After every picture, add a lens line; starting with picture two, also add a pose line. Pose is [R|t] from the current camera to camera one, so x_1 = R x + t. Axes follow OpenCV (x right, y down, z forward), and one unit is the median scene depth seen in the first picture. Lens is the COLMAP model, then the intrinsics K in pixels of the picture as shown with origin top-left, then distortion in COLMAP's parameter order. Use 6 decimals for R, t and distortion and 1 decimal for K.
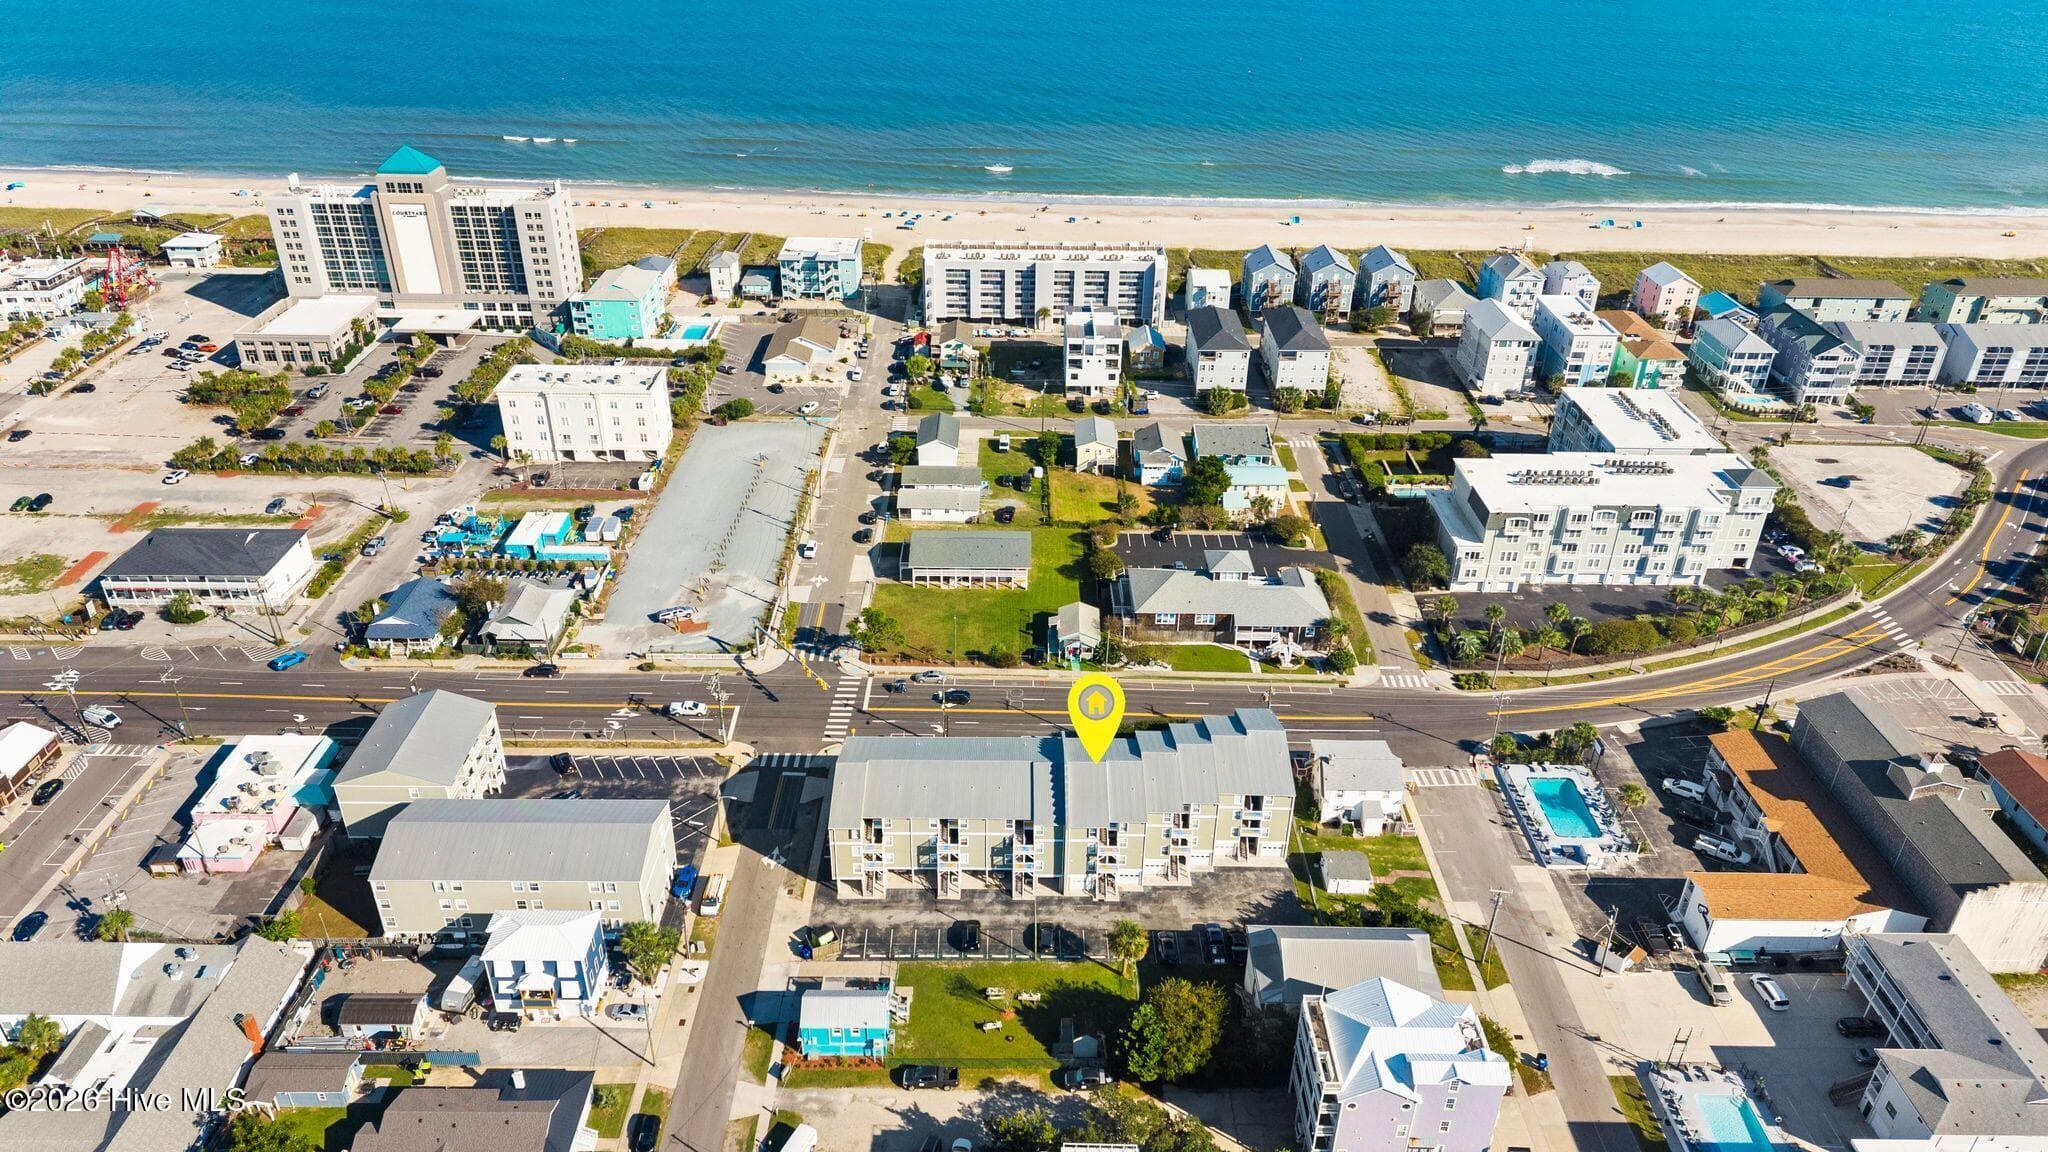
lens RADIAL K [[1376.5, 0, 1032.4], [0, 1376.5, 569.9], [0, 0, 1]] dist [0.061912, -0.082326]
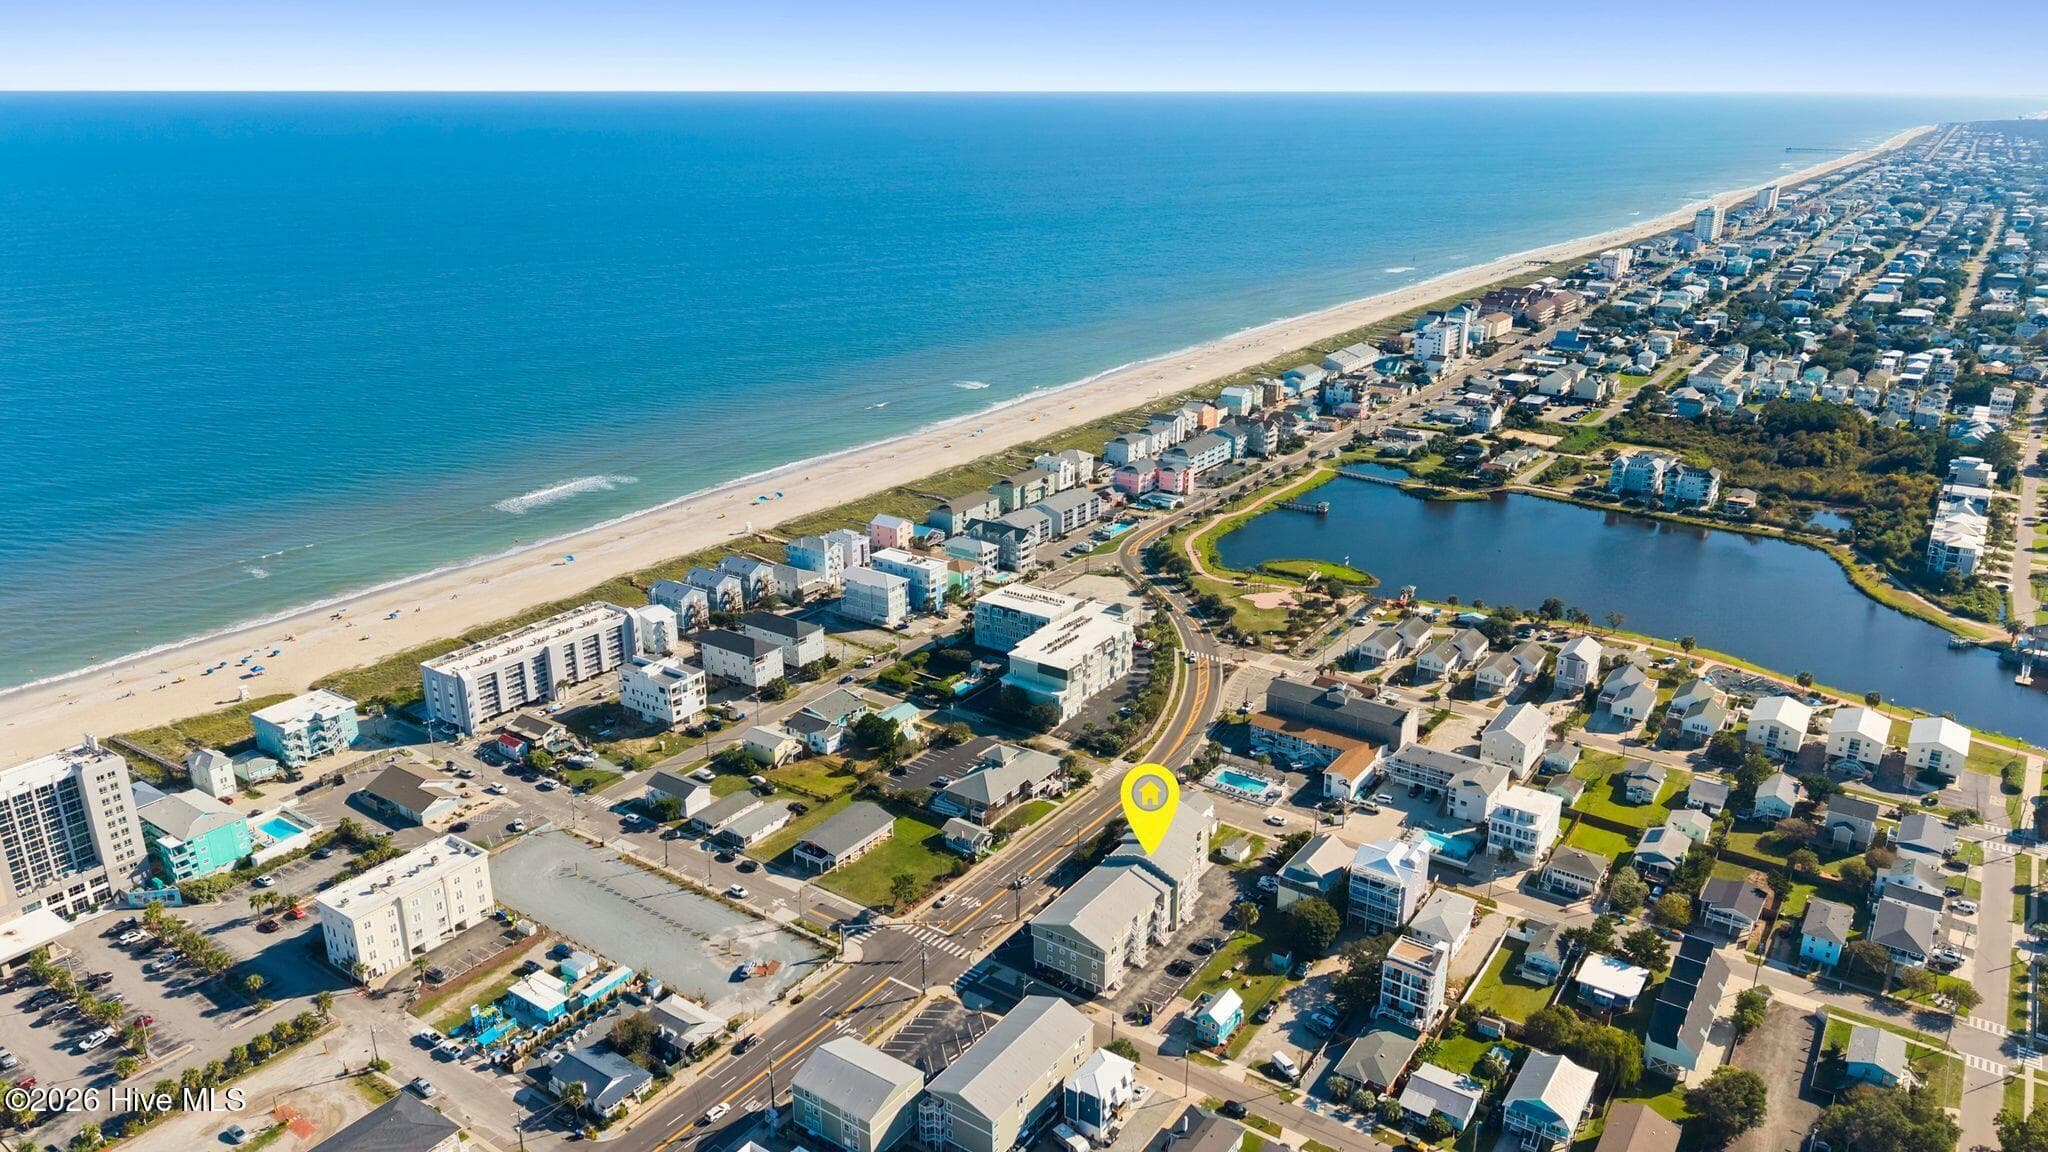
lens RADIAL K [[1376.5, 0, 1032.4], [0, 1376.5, 569.9], [0, 0, 1]] dist [0.061912, -0.082326]
pose [[0.567640, -0.281793, 0.773549, -0.934600], [0.409861, 0.911610, 0.031325, -0.218149], [-0.714002, 0.299266, 0.632962, -0.068265]]
